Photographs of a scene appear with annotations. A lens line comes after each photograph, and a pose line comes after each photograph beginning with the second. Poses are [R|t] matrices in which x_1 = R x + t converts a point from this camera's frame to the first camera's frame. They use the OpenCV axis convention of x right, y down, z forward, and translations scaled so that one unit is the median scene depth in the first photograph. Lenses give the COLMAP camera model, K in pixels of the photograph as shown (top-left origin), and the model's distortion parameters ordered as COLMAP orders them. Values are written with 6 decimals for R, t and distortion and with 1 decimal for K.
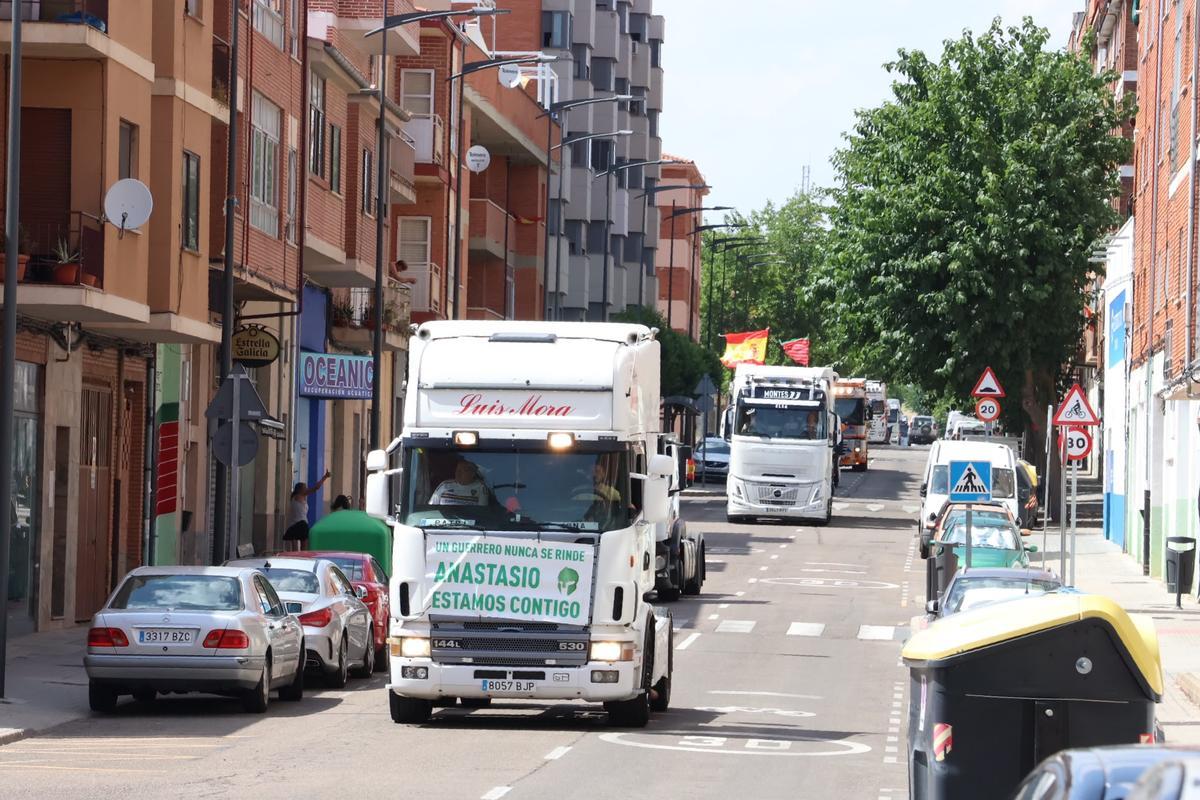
lens RADIAL K [[4482.4, 0, 600.0], [0, 4482.4, 400.0], [0, 0, 1]] dist [0.755564, -1.182628]
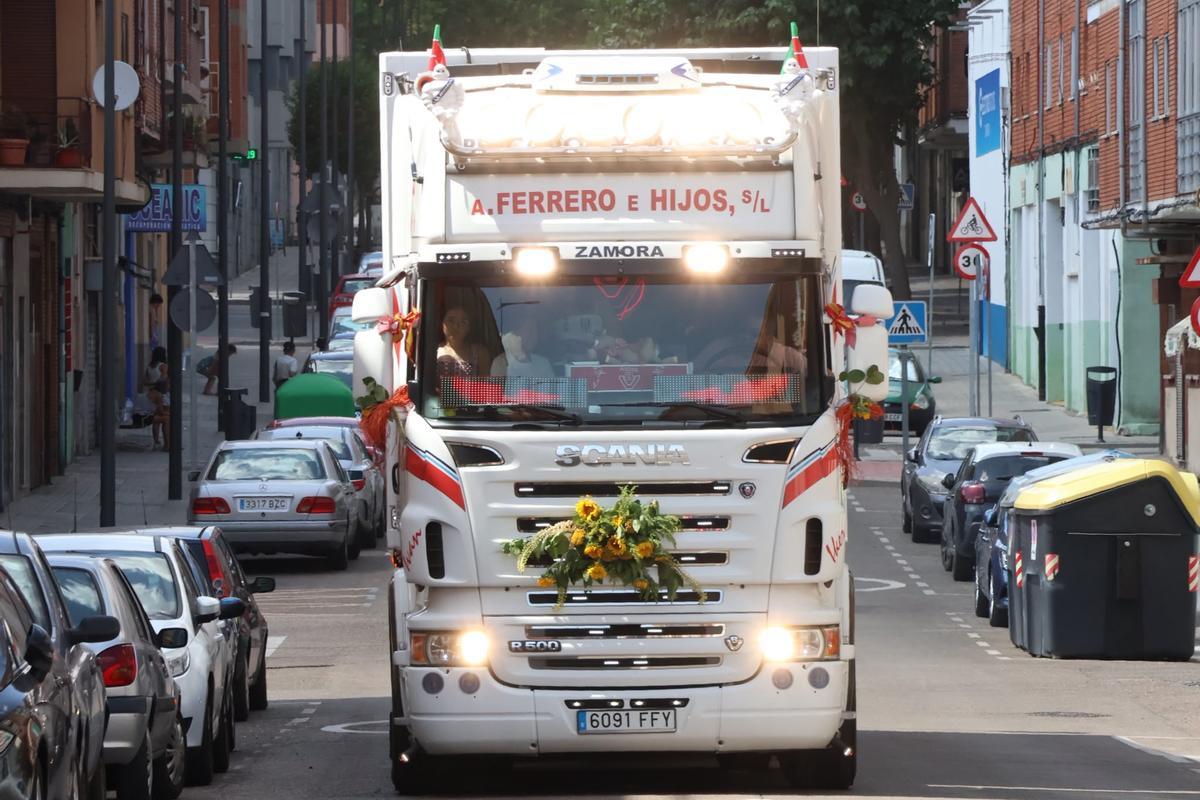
lens RADIAL K [[6304.2, 0, 600.0], [0, 6304.2, 400.0], [0, 0, 1]] dist [0.438770, 3.490147]
pose [[0.997463, -0.027086, 0.065835, -0.031741], [0.024354, 0.998823, 0.041953, -0.010313], [-0.066894, -0.040243, 0.996948, -0.157279]]
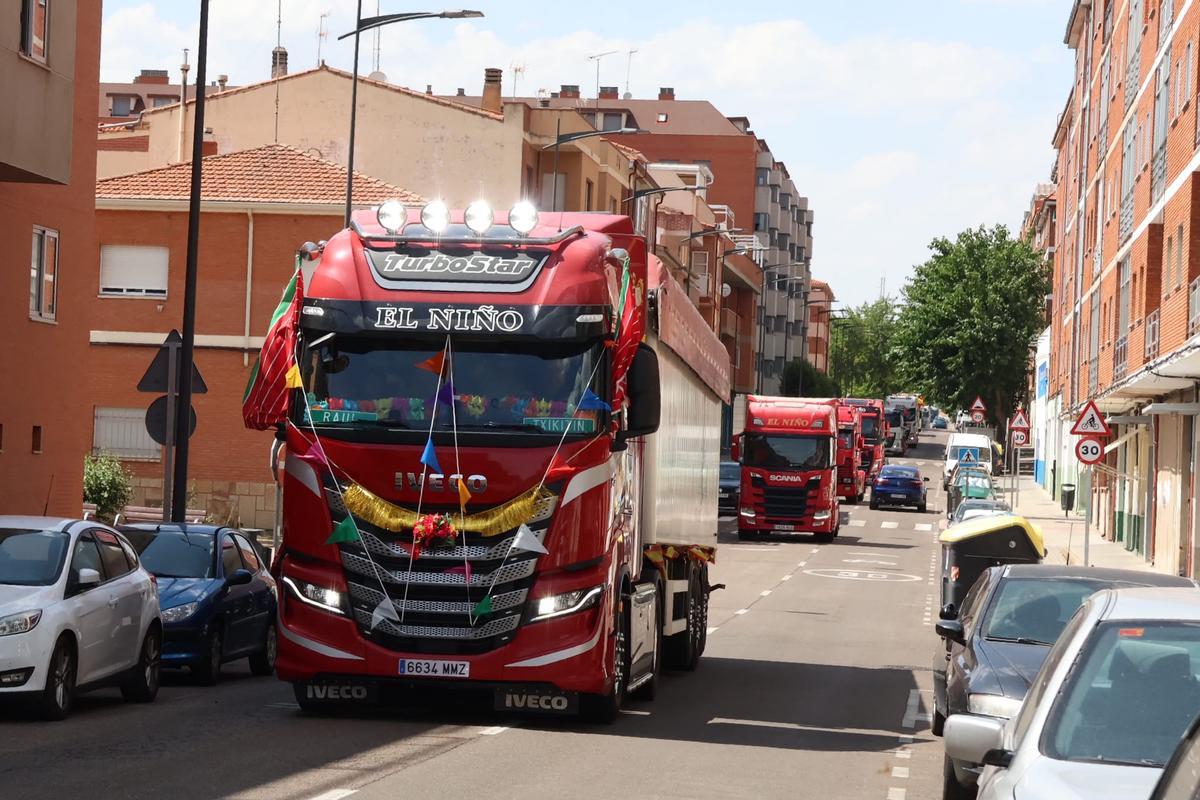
lens RADIAL K [[2300.8, 0, 600.0], [0, 2300.8, 400.0], [0, 0, 1]] dist [0.288603, -0.021536]
pose [[0.997041, 0.011673, -0.075978, -0.004008], [-0.011722, 0.999931, -0.000205, -0.003060], [0.075971, 0.001095, 0.997109, -0.050063]]
